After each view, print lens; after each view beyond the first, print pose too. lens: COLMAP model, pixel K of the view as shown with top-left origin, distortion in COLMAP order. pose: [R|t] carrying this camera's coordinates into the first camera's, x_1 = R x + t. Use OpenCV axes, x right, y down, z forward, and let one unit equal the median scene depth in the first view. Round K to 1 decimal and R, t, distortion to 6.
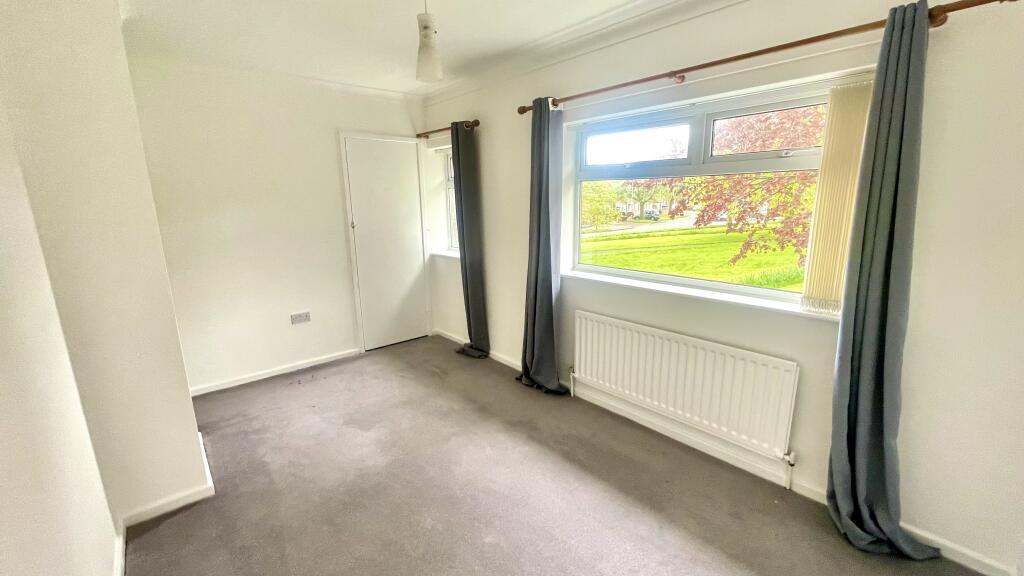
lens RADIAL K [[411.9, 0, 512.0], [0, 411.9, 288.0], [0, 0, 1]] dist [-0.050803, 0.000022]
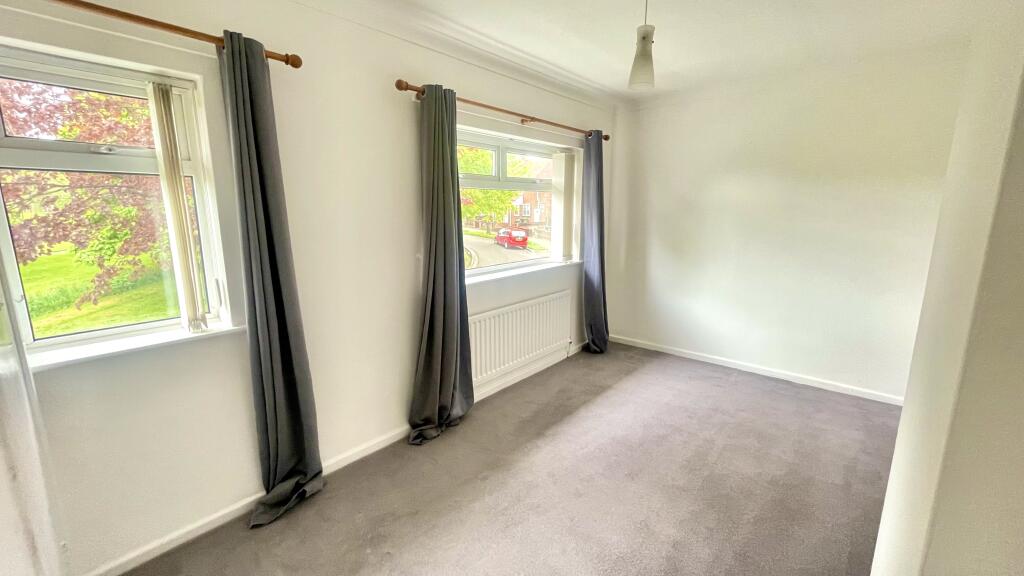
lens RADIAL K [[413.8, 0, 512.0], [0, 413.8, 288.0], [0, 0, 1]] dist [-0.000629, -0.000149]
pose [[-0.145080, -0.178904, 0.973111, -0.846003], [0.205623, 0.956592, 0.206523, -0.208189], [-0.967818, 0.230056, -0.101995, 1.018571]]
